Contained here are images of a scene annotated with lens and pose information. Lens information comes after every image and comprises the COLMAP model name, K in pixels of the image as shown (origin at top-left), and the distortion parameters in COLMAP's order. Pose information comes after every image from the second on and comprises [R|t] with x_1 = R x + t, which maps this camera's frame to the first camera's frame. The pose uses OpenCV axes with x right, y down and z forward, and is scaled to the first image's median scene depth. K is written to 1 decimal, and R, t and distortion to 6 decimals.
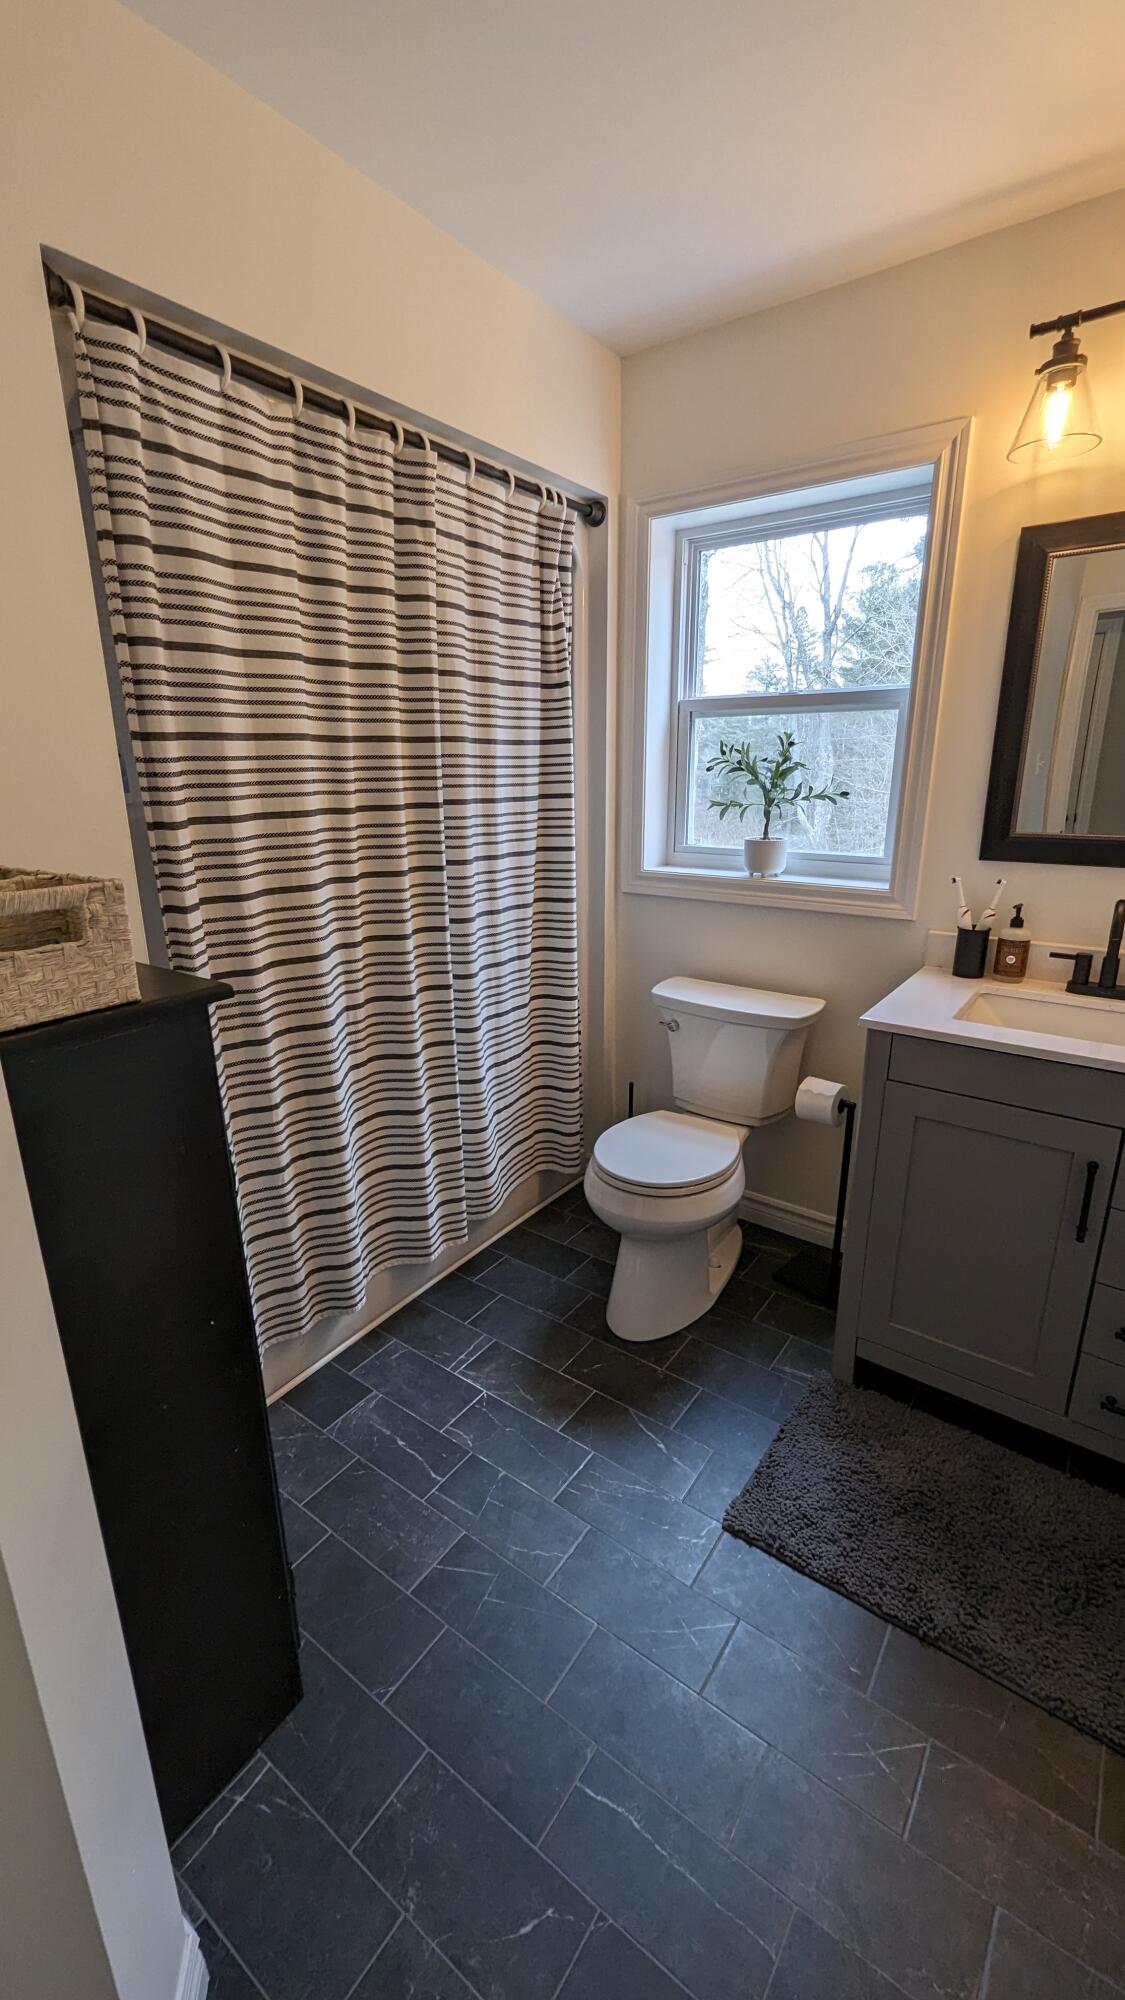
lens RADIAL K [[826.8, 0, 557.8], [0, 826.8, 1001.4], [0, 0, 1]] dist [0.003388, -0.000602]
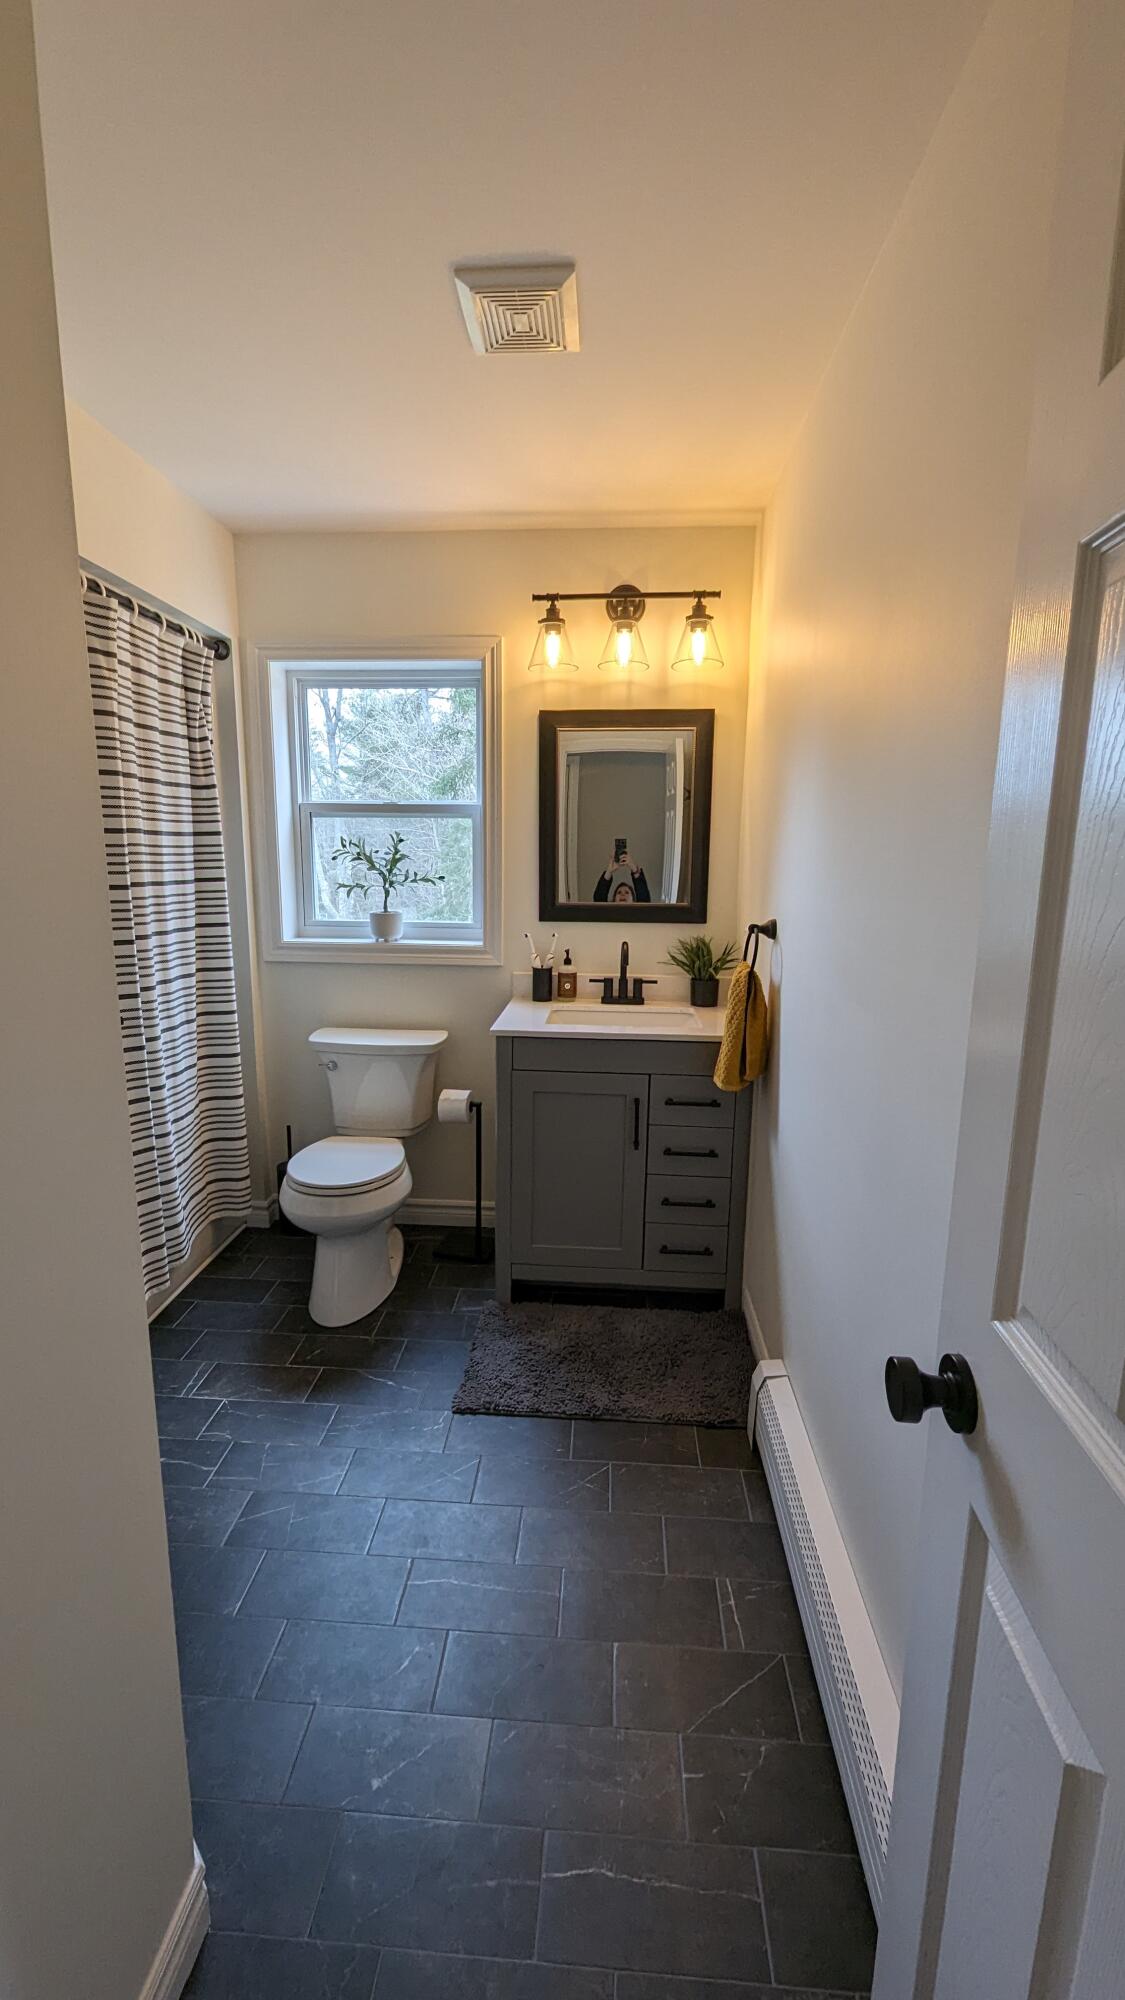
lens RADIAL K [[826.8, 0, 562.9], [0, 826.8, 1002.2], [0, 0, 1]] dist [0.003388, -0.000602]
pose [[0.844384, -0.080541, 0.529650, -0.229719], [0.133160, 0.989161, -0.061871, 0.063161], [-0.518926, 0.122772, 0.845957, -0.231254]]
